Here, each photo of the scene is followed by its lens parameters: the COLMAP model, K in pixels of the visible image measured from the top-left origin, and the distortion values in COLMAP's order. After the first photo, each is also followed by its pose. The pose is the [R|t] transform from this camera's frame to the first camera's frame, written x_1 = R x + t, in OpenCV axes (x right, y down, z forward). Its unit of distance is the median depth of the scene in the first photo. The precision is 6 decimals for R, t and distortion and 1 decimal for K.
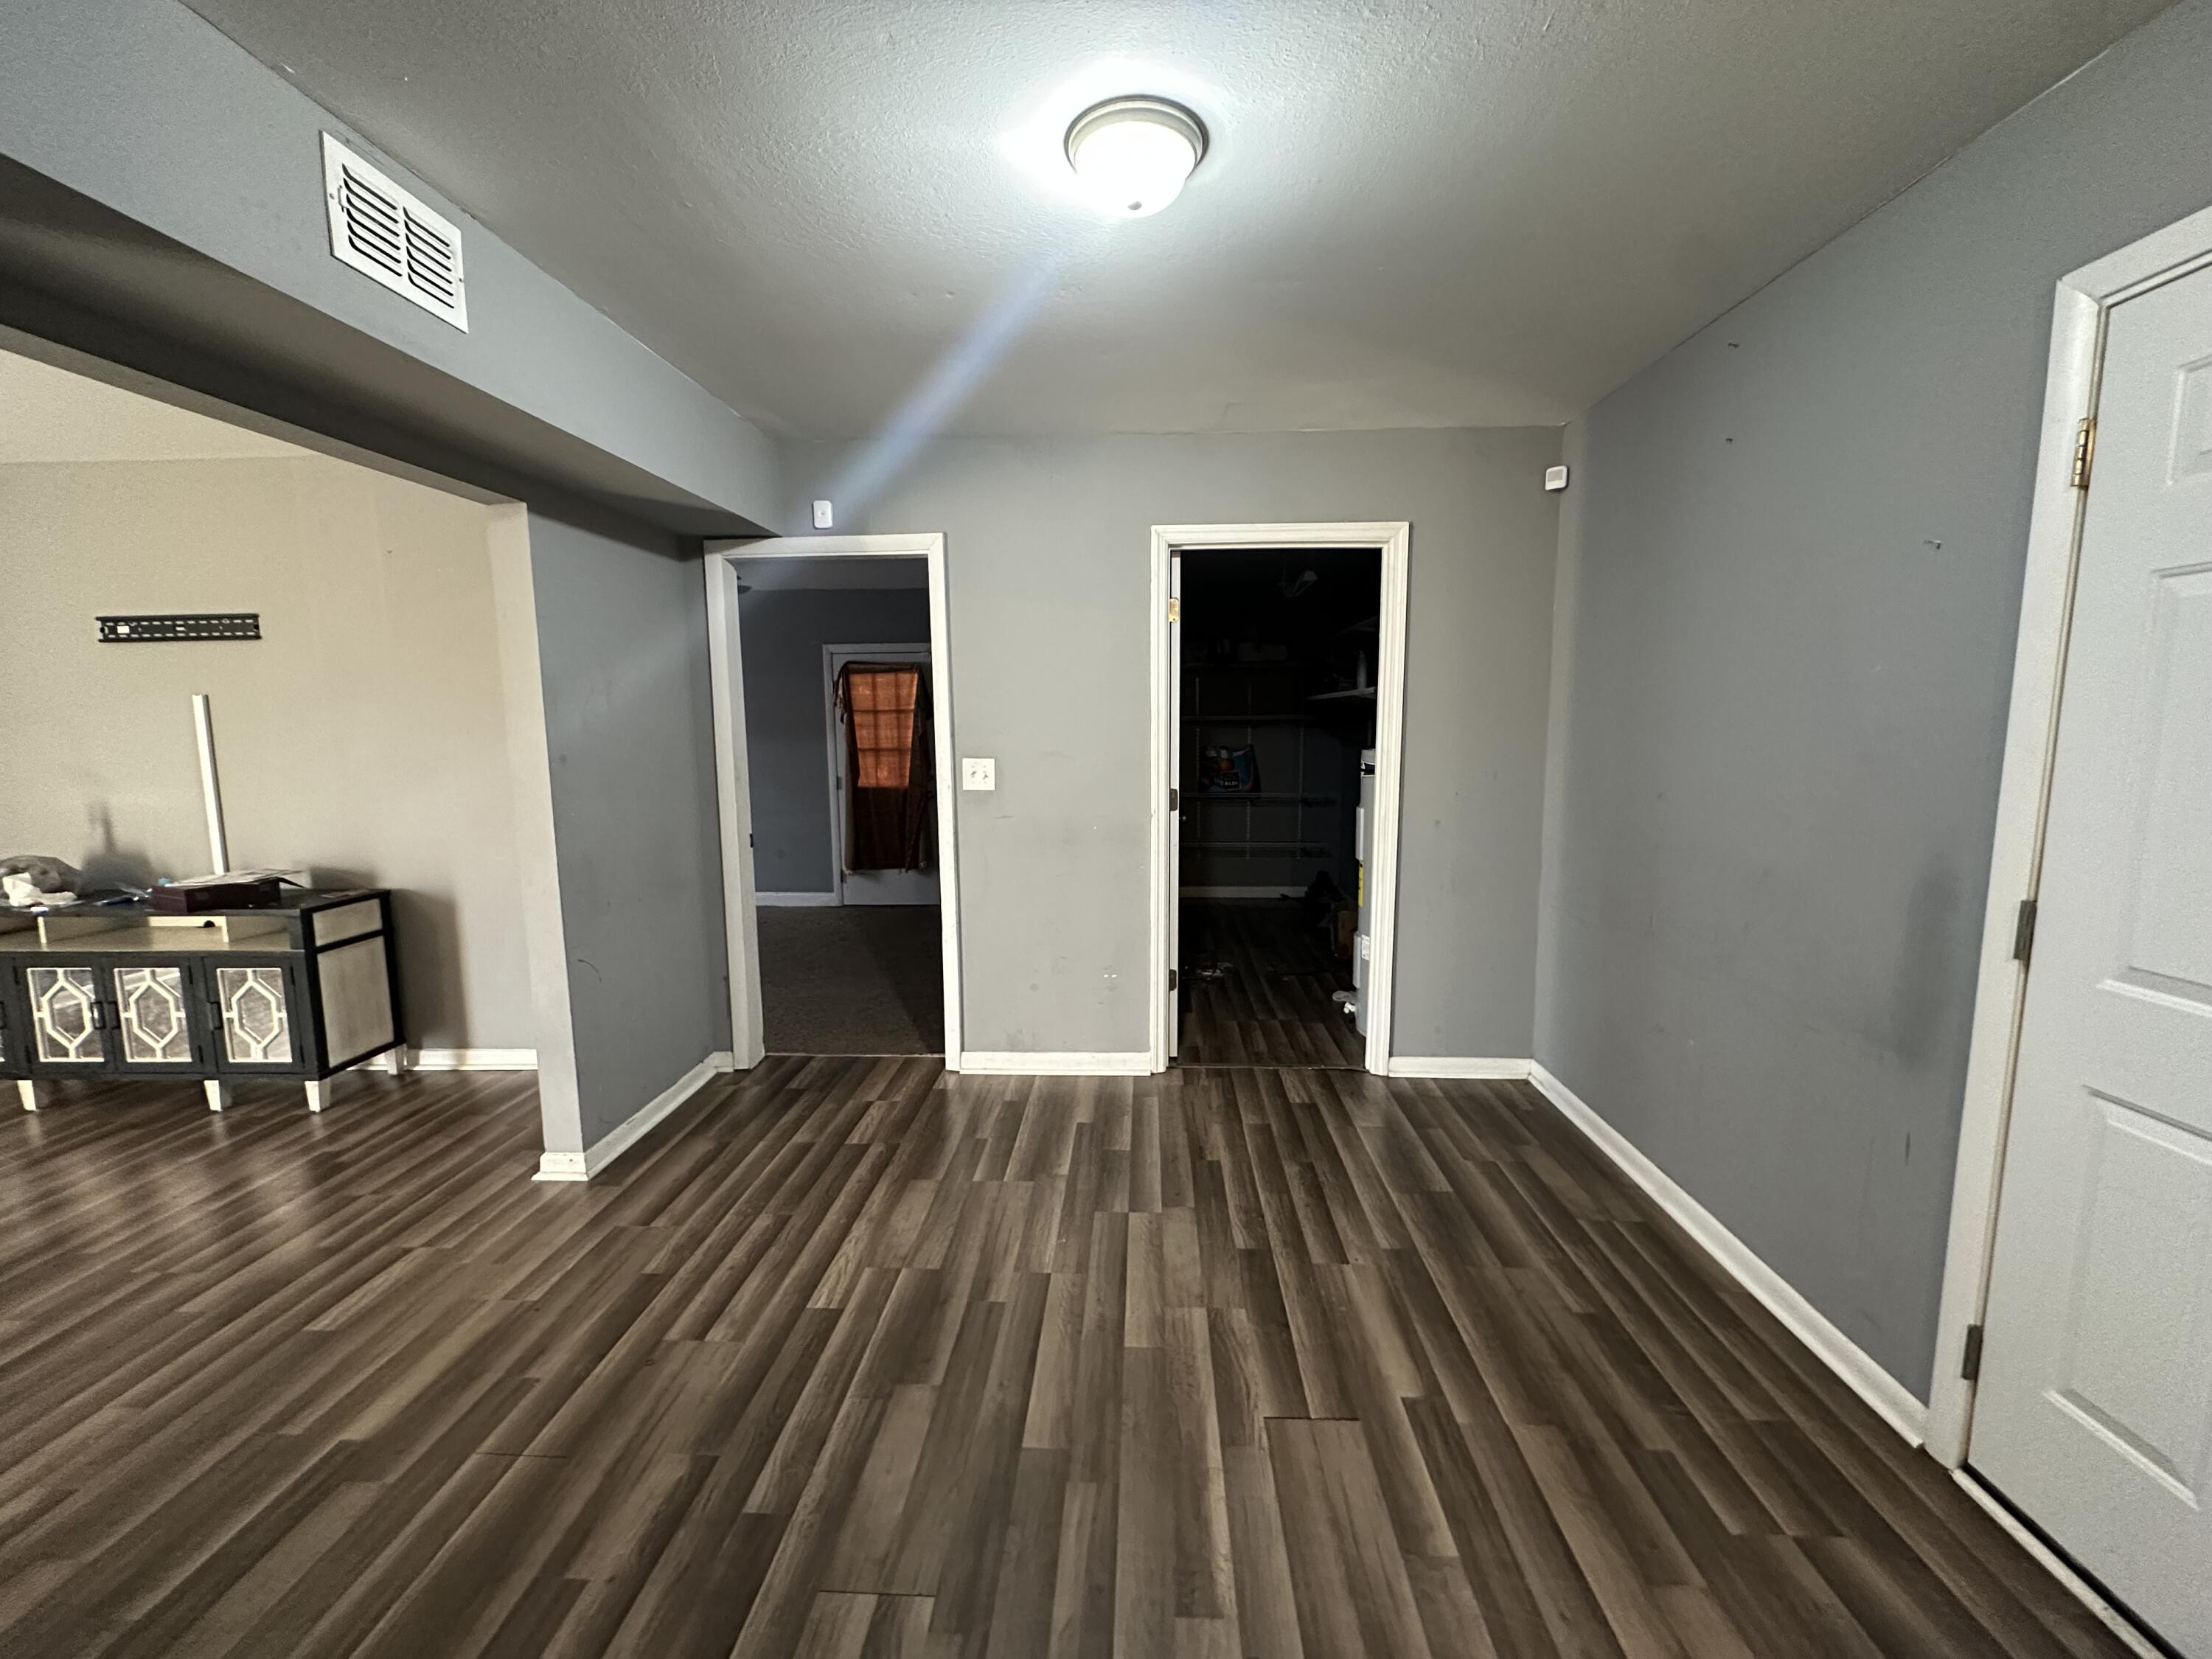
lens RADIAL K [[886.2, 0, 1105.7], [0, 886.2, 827.4], [0, 0, 1]] dist [-0.001135, 0.000365]
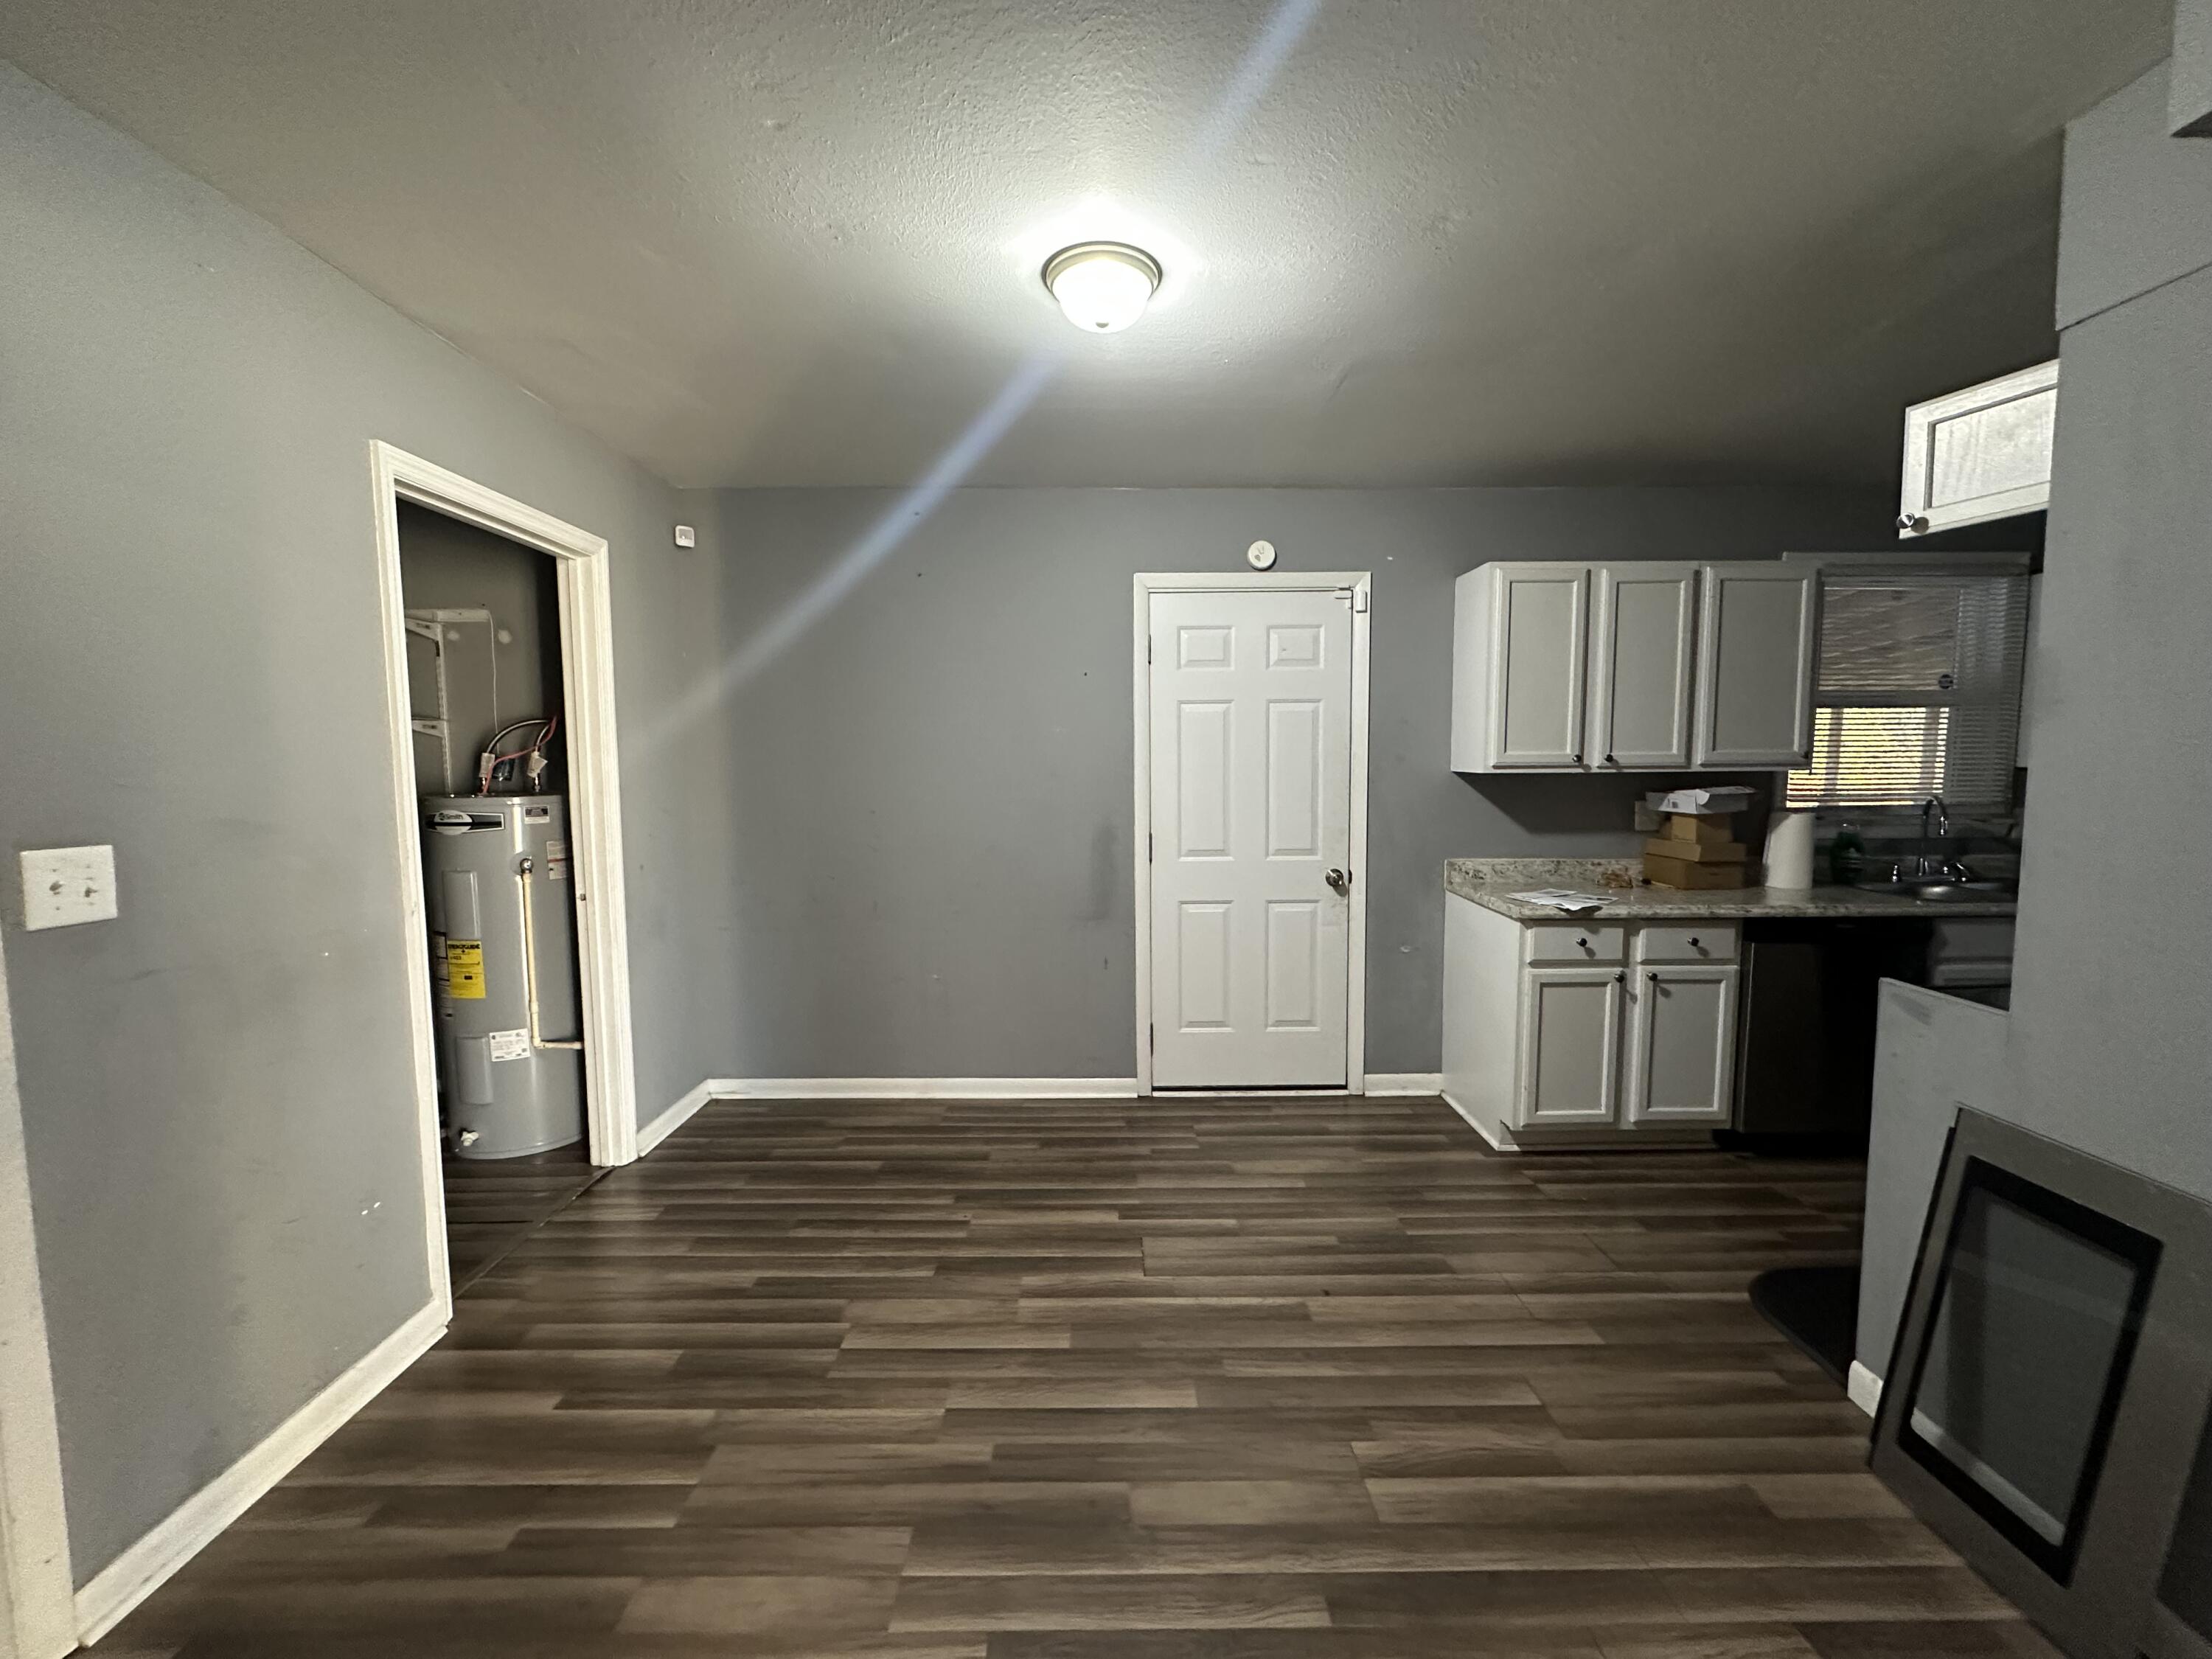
lens RADIAL K [[886.2, 0, 1104.7], [0, 886.2, 831.1], [0, 0, 1]] dist [-0.001135, 0.000365]
pose [[-0.057309, -0.074821, 0.995549, -0.986376], [0.125564, 0.988729, 0.081537, -0.099716], [-0.990429, 0.129678, -0.047269, 0.935837]]
